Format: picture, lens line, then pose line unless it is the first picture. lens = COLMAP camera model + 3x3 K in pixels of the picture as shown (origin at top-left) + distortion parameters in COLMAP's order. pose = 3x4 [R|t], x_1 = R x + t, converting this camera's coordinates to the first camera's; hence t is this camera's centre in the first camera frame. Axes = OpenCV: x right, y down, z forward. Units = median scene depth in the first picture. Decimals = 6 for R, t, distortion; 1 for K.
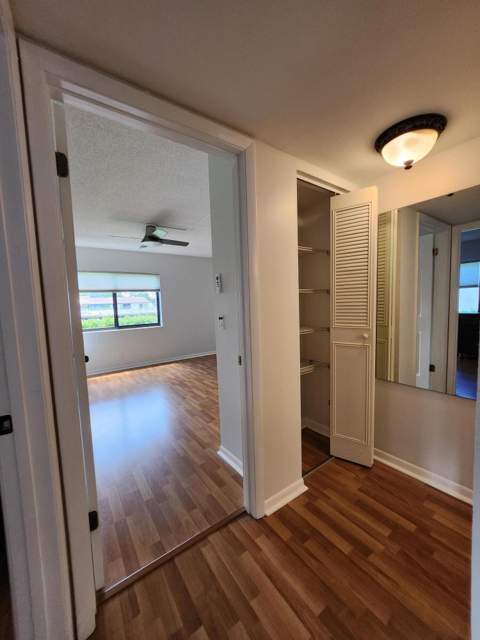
lens RADIAL K [[251.9, 0, 238.6], [0, 251.9, 323.6], [0, 0, 1]] dist [-0.000748, 0.000230]
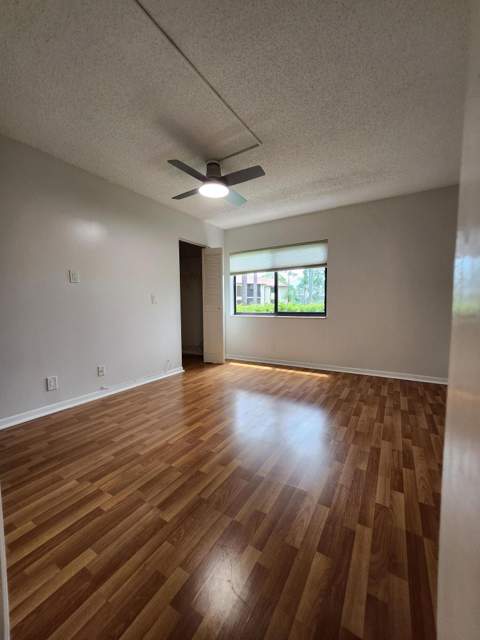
lens RADIAL K [[251.9, 0, 238.6], [0, 251.9, 323.6], [0, 0, 1]] dist [-0.000748, 0.000230]
pose [[0.401534, 0.103418, -0.909986, 0.301345], [-0.070777, 0.994136, 0.081752, -0.014733], [0.913105, 0.031580, 0.406499, 0.653626]]
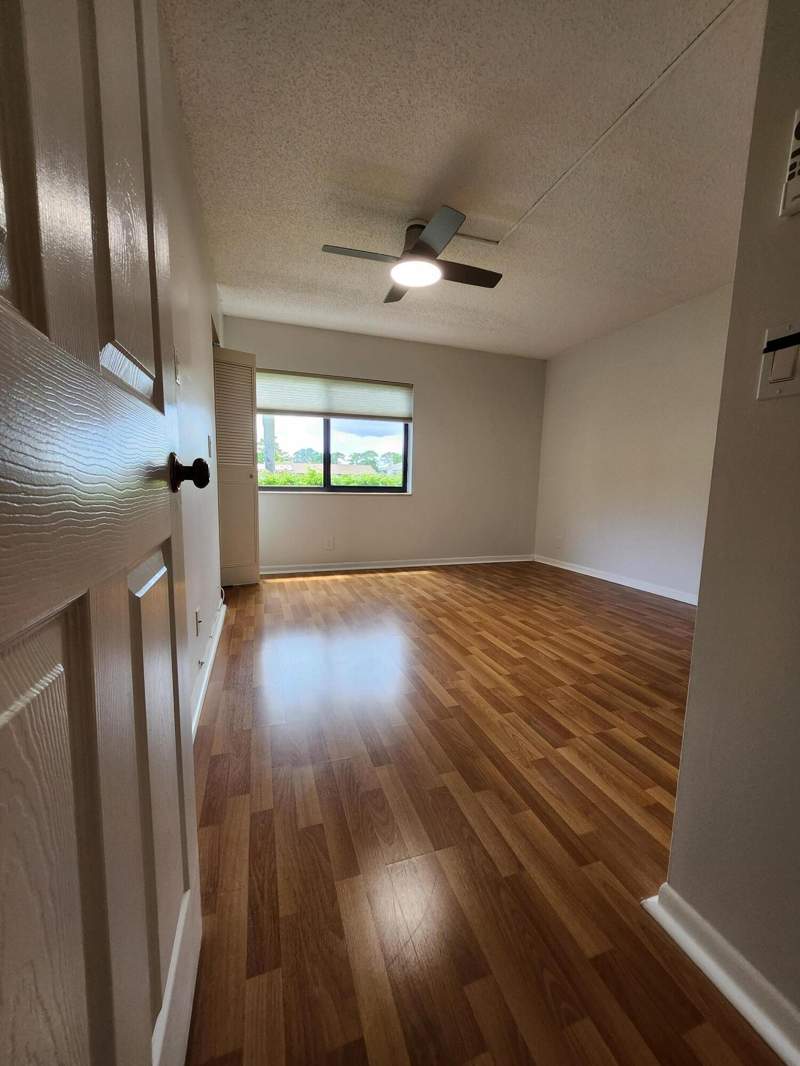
lens RADIAL K [[423.7, 0, 405.7], [0, 423.7, 535.2], [0, 0, 1]] dist [-0.000315, 0.000043]
pose [[0.961593, 0.088745, -0.259738, -0.115177], [-0.076865, 0.995492, 0.055565, 0.060108], [0.263498, -0.033466, 0.964079, 0.248884]]
